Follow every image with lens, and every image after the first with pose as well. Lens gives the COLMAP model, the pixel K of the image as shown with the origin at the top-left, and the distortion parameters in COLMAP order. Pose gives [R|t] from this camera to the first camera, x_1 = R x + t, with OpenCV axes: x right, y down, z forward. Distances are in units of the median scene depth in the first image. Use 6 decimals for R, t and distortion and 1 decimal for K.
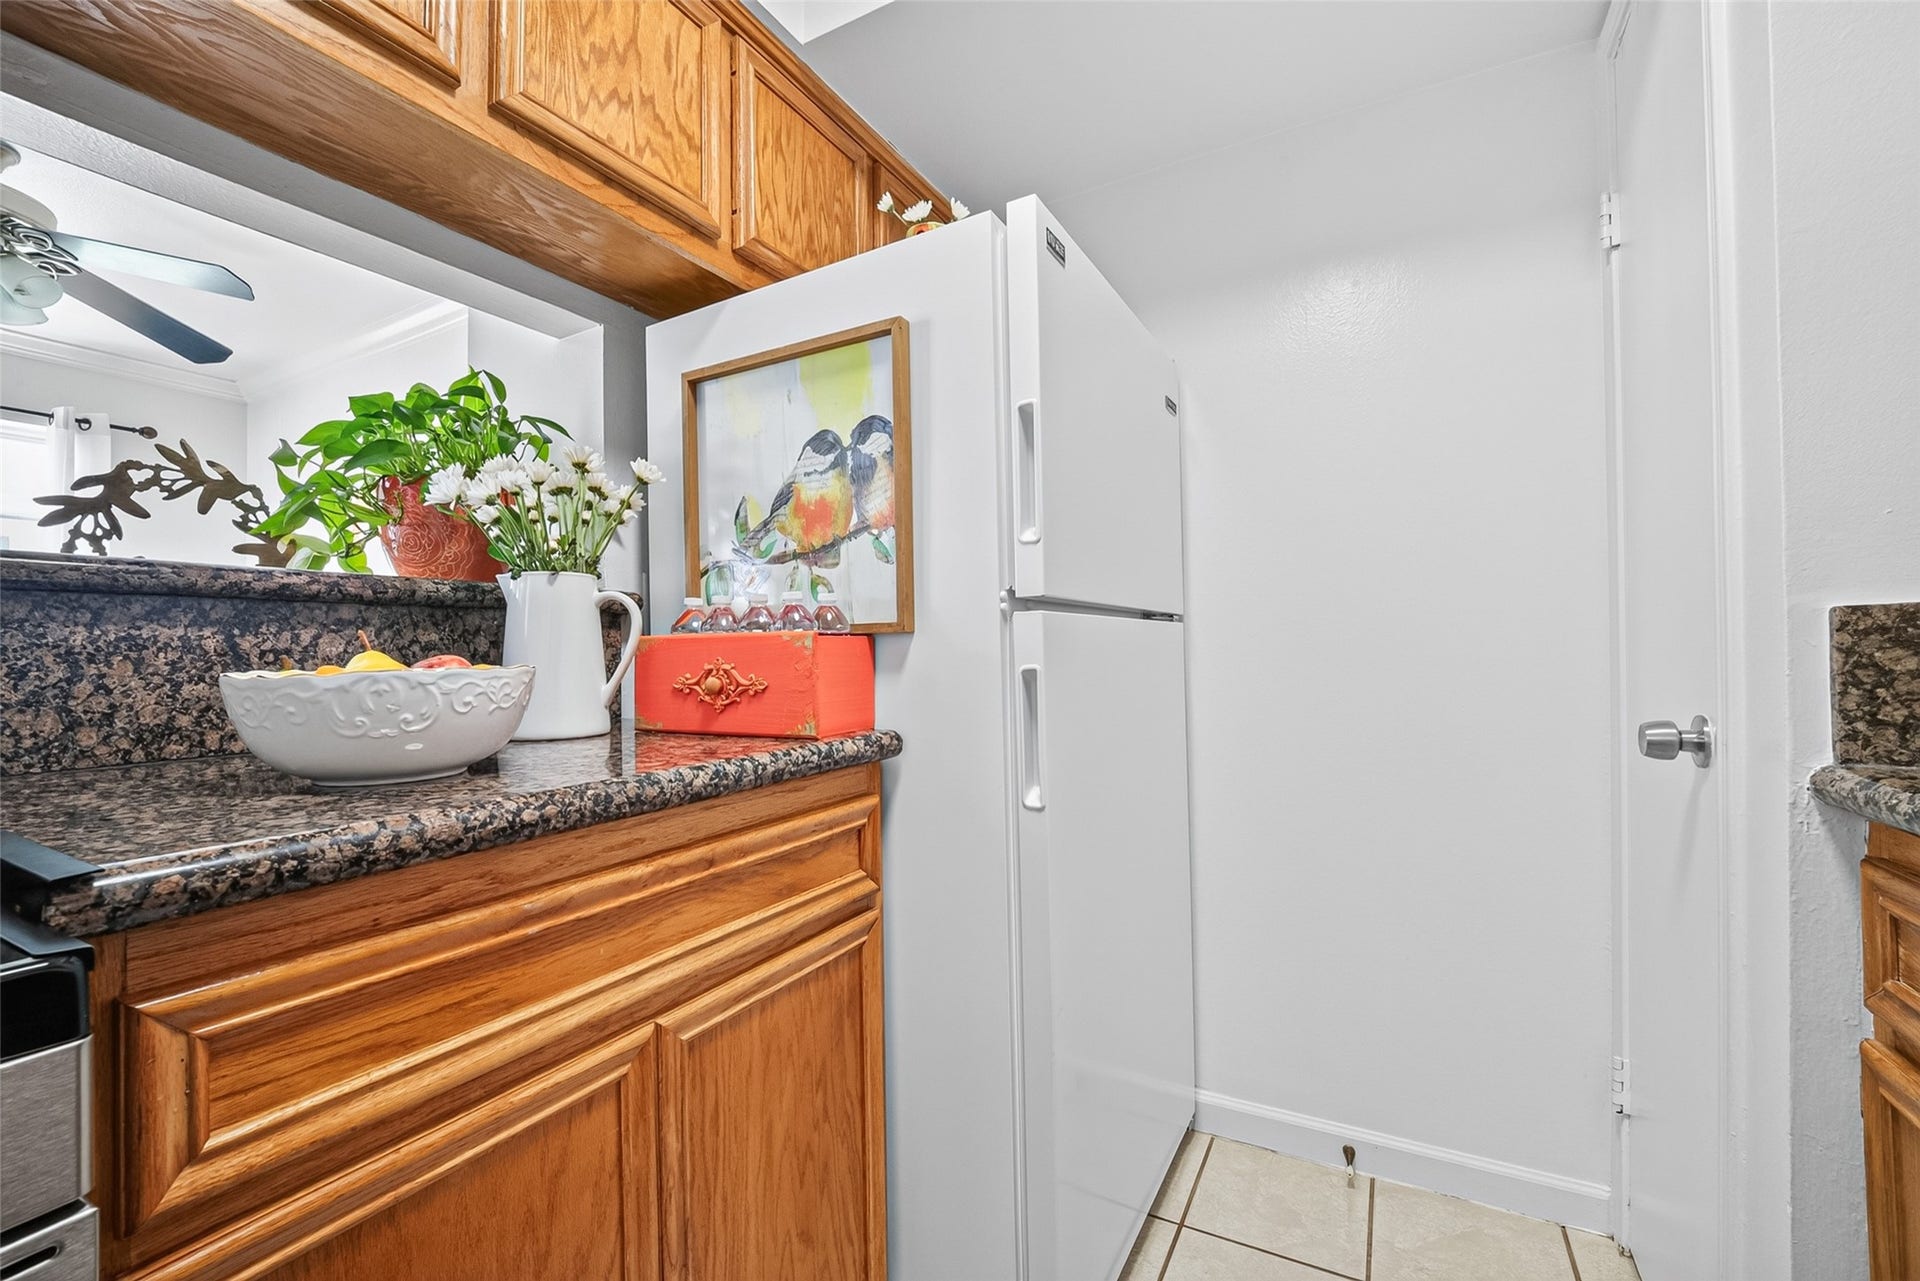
lens RADIAL K [[790.8, 0, 958.9], [0, 790.8, 641.5], [0, 0, 1]] dist [-0.001944, -0.006249]
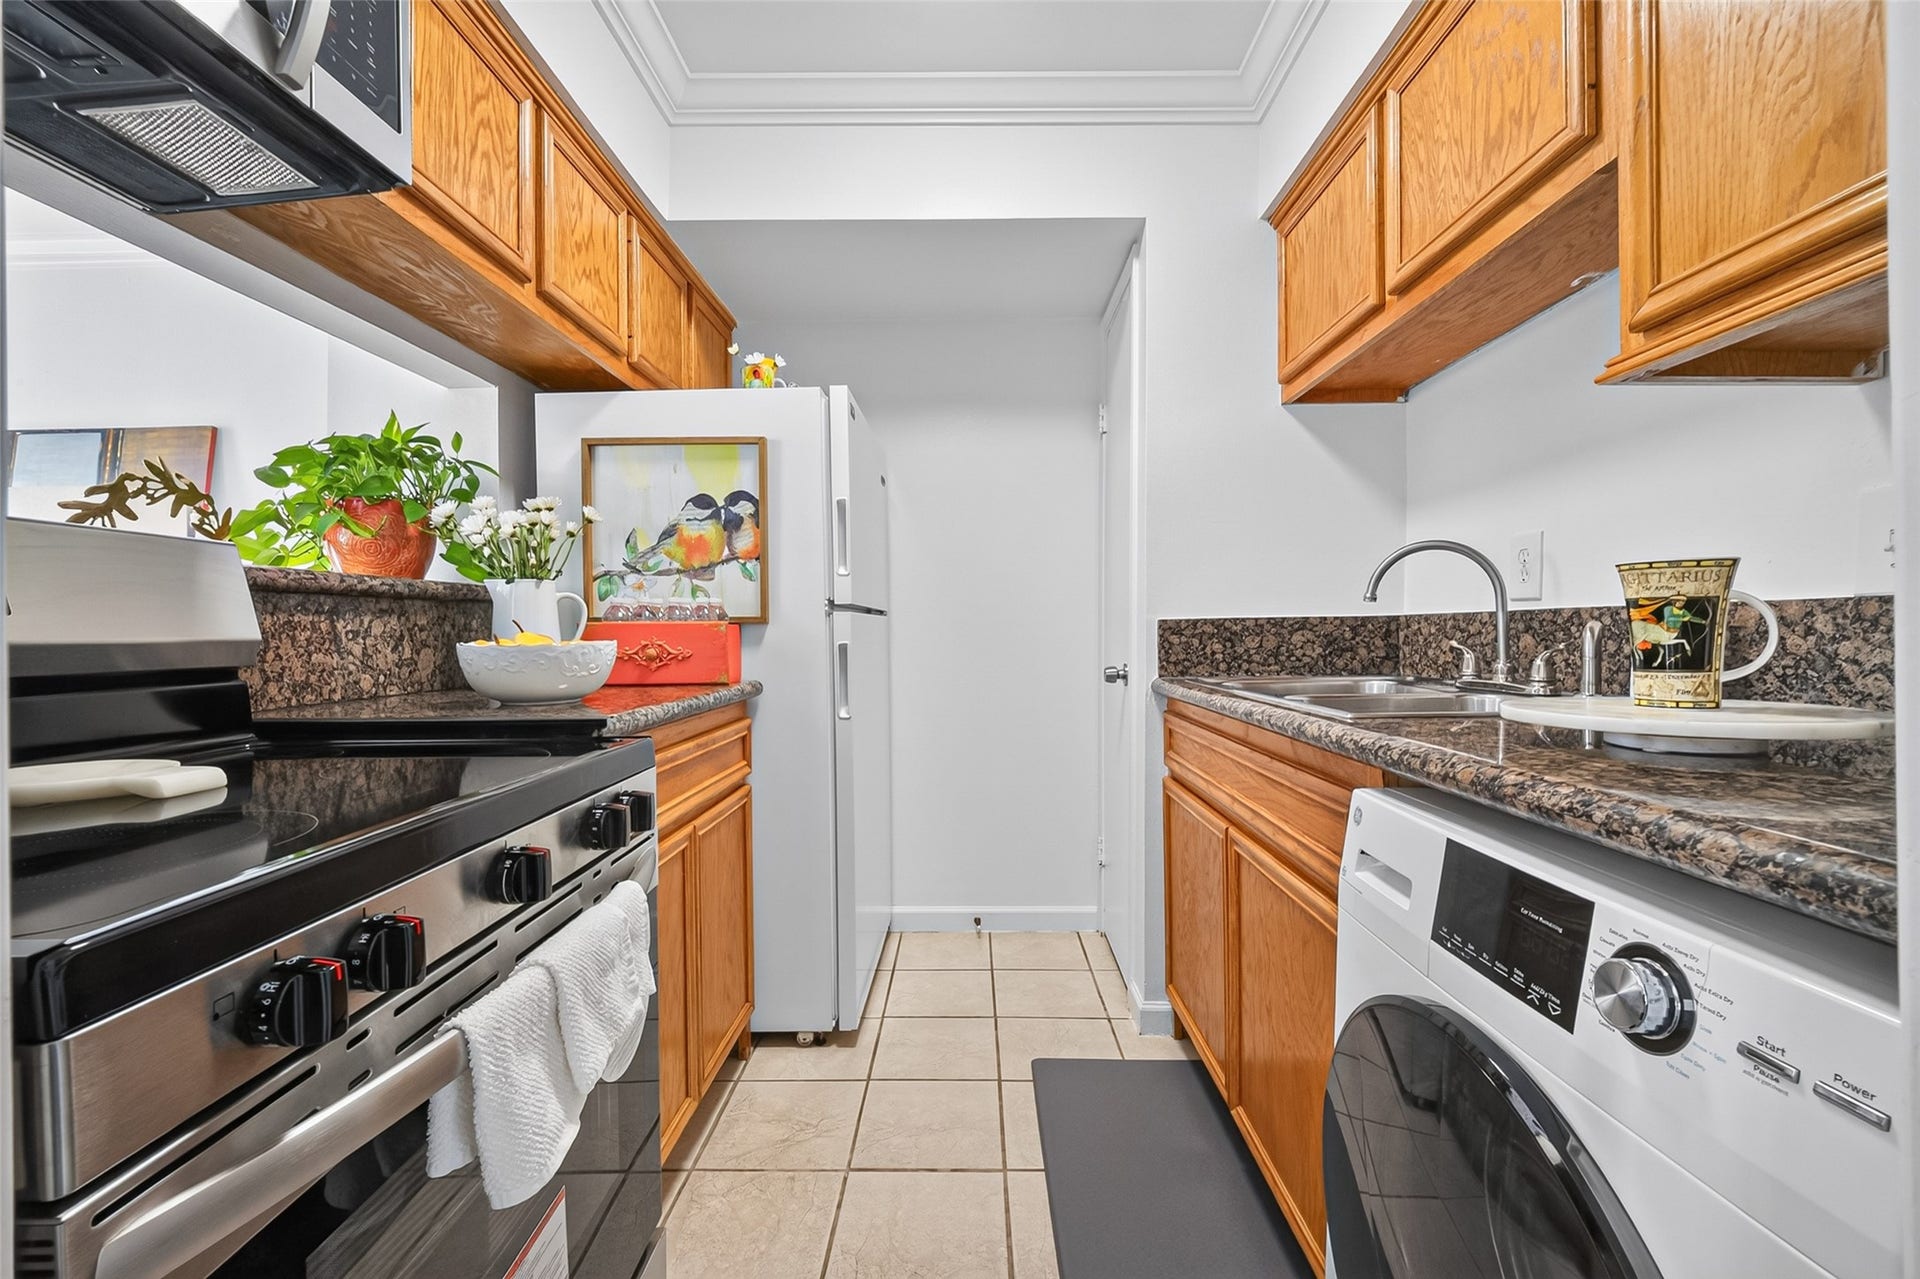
lens RADIAL K [[790.8, 0, 970.2], [0, 790.8, 638.3], [0, 0, 1]] dist [-0.001944, -0.006249]
pose [[0.876633, 0.002733, 0.481151, -0.532792], [-0.011708, 0.999809, 0.015651, -0.009909], [-0.481017, -0.019354, 0.876498, -0.757079]]
